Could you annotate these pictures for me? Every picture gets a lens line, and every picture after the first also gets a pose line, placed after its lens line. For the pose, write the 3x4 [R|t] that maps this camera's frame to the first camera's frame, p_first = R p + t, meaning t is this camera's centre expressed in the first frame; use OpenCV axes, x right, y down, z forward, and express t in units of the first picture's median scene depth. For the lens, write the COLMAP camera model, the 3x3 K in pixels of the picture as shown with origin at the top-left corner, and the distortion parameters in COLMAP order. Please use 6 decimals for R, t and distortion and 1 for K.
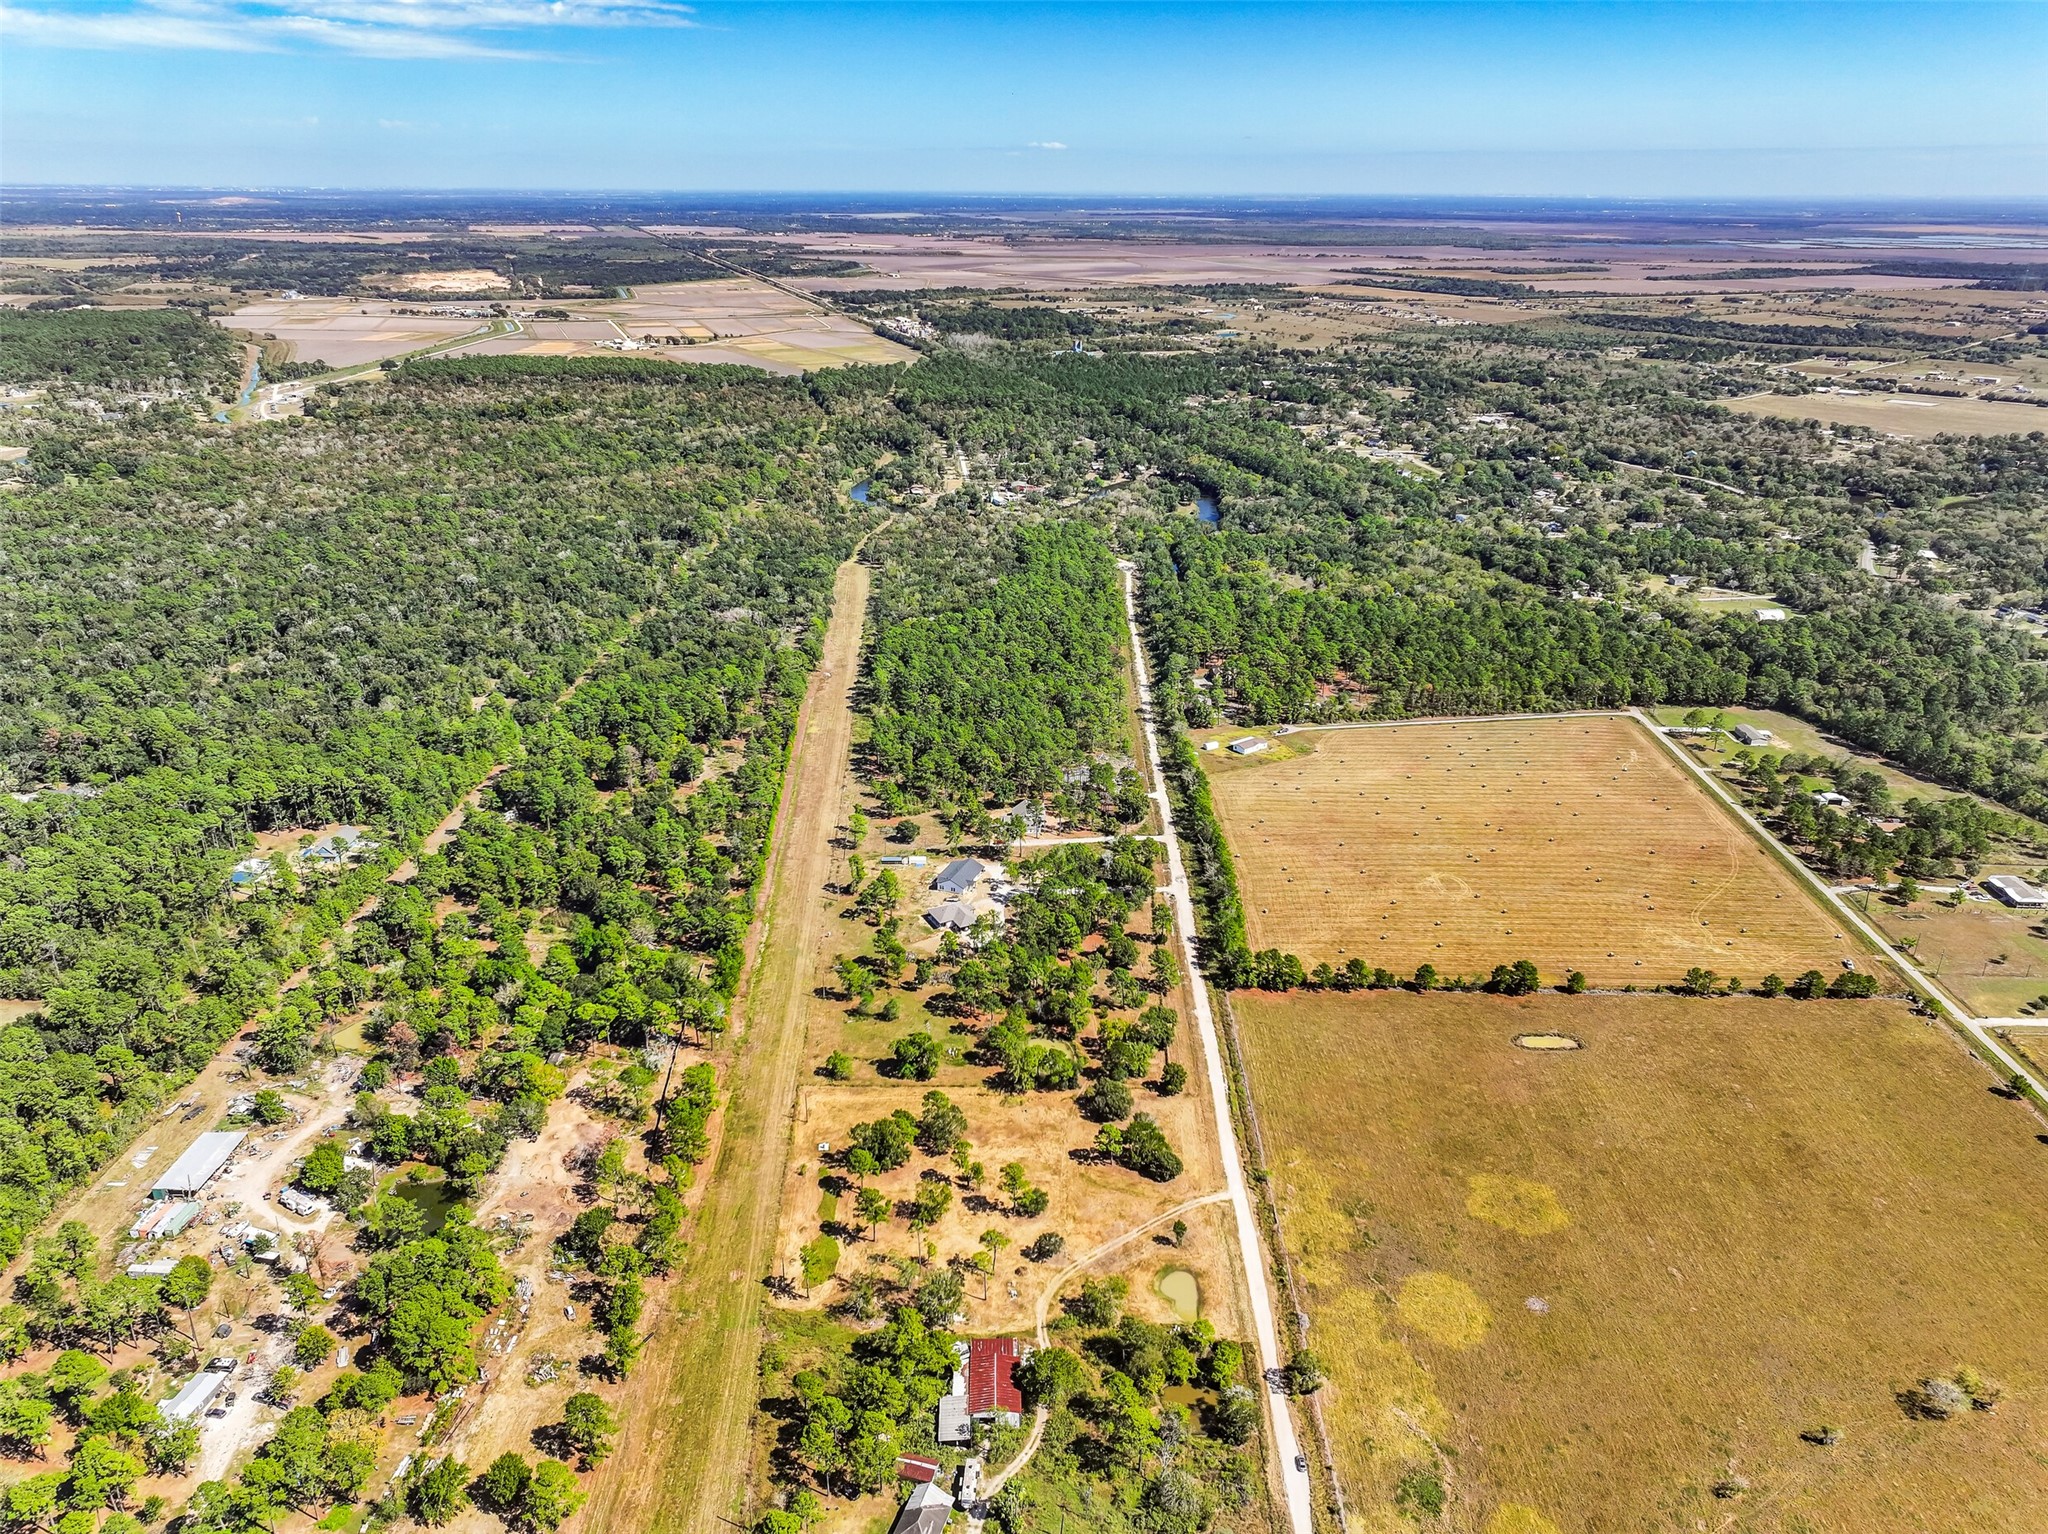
lens RADIAL K [[1435.6, 0, 1031.6], [0, 1435.6, 766.6], [0, 0, 1]] dist [0.001998, 0.016101]
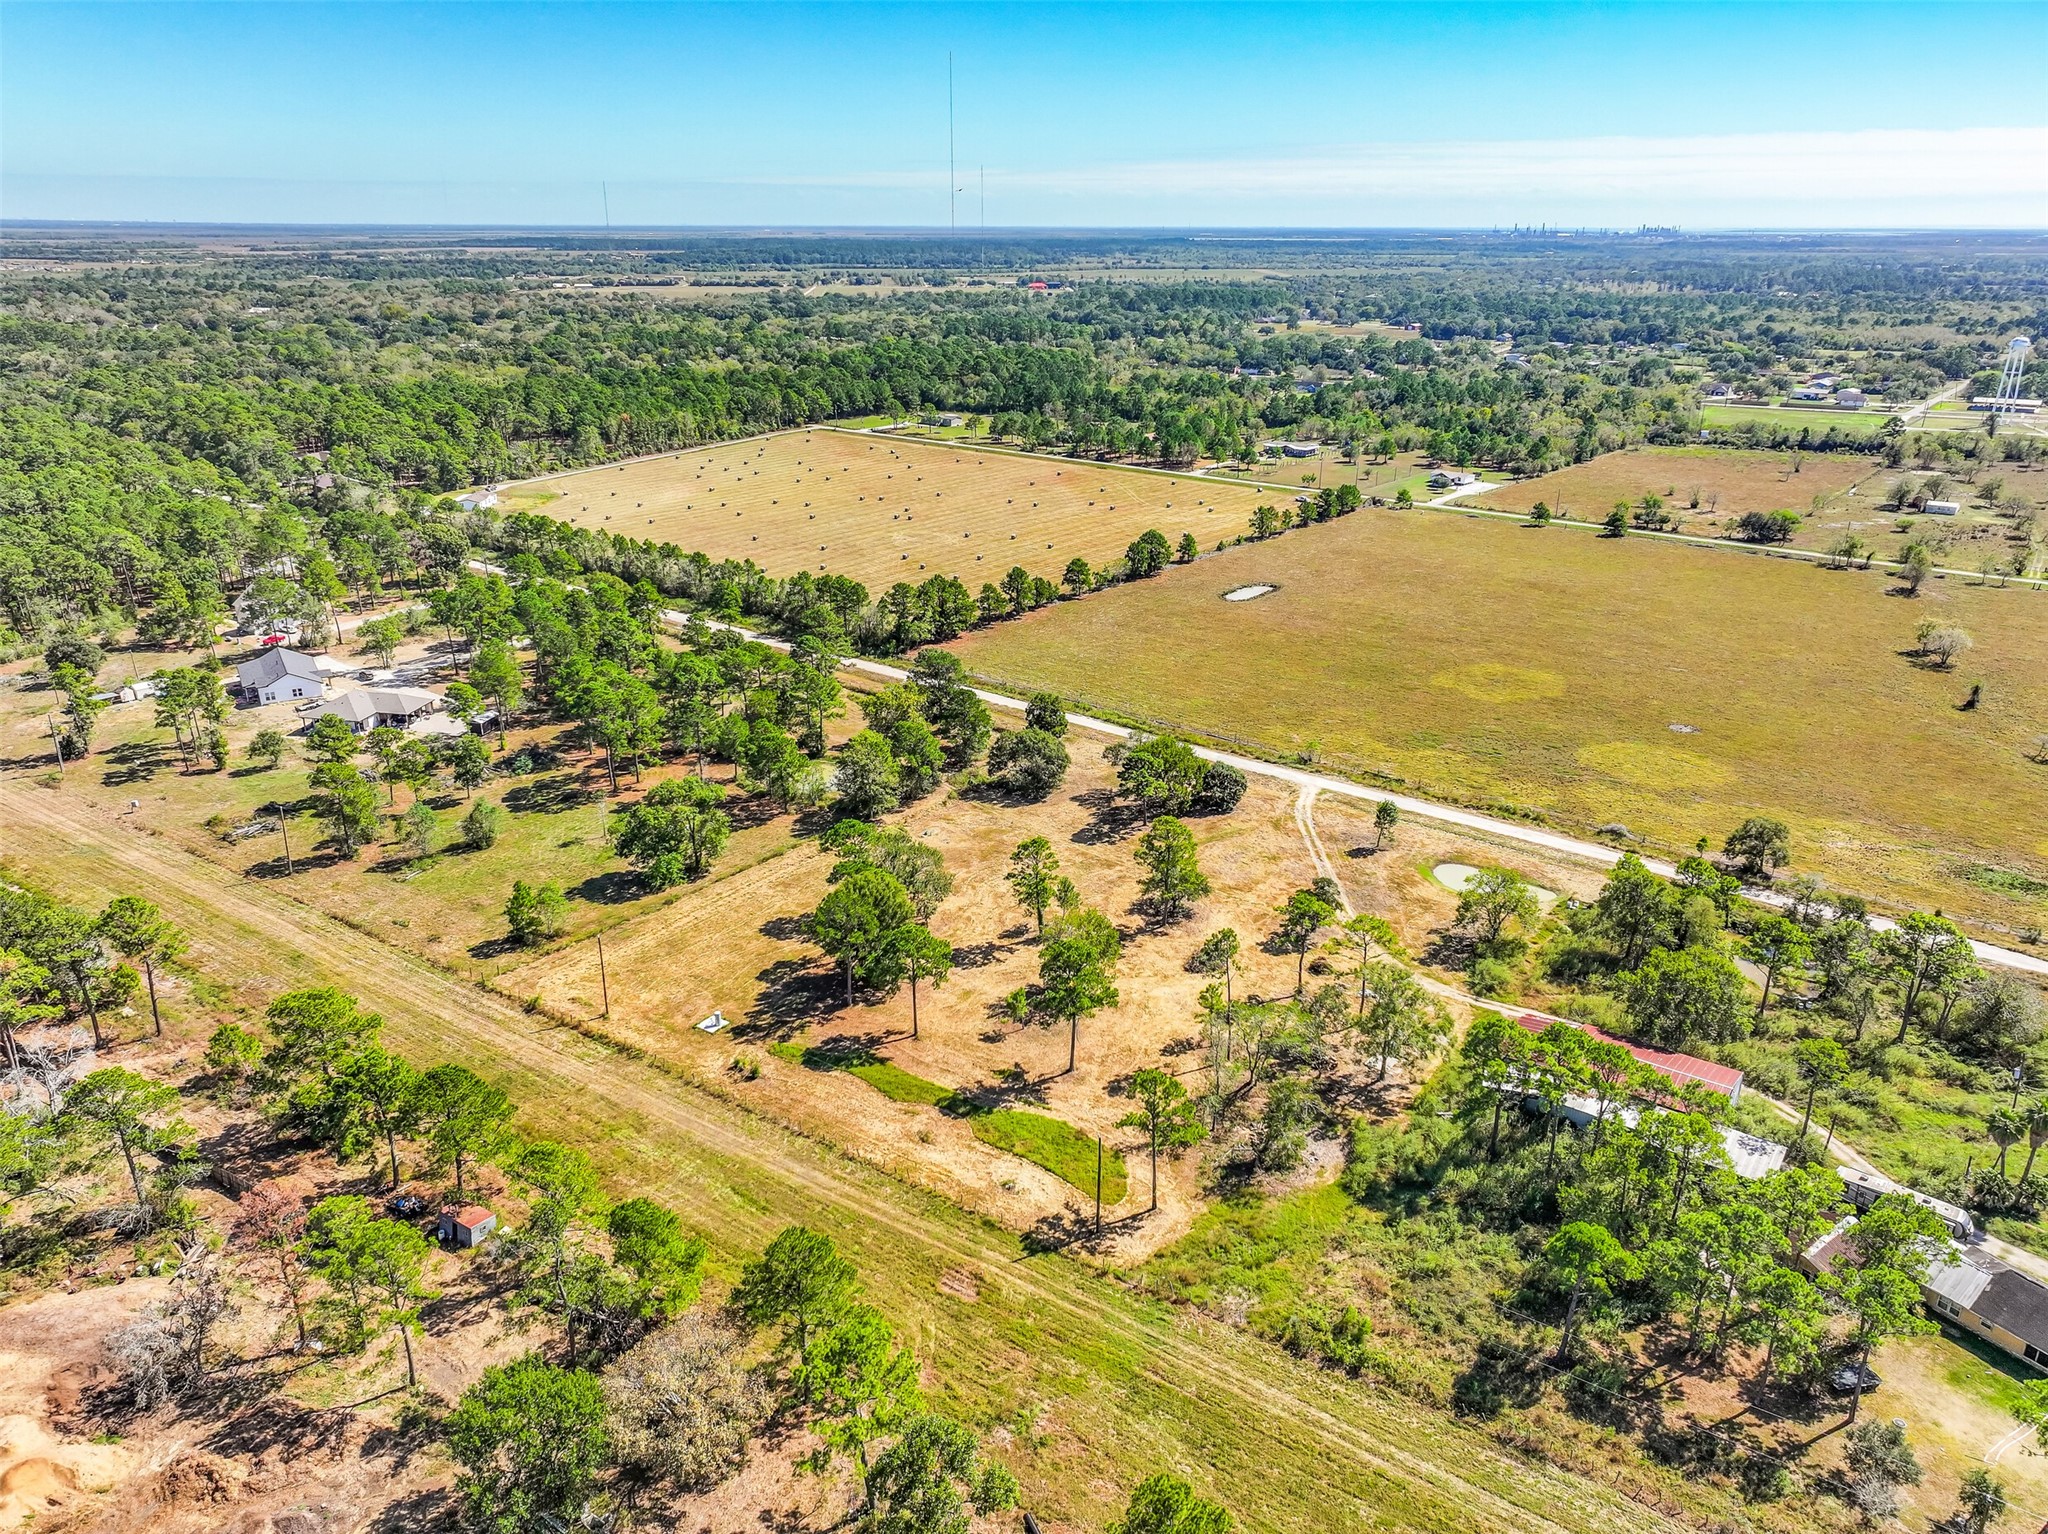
lens RADIAL K [[1435.6, 0, 1017.9], [0, 1435.6, 764.7], [0, 0, 1]] dist [0.001998, 0.016101]
pose [[0.621212, -0.284186, 0.730297, -0.352052], [0.299934, 0.947189, 0.113455, 0.164438], [-0.723972, 0.148561, 0.673643, 0.612620]]
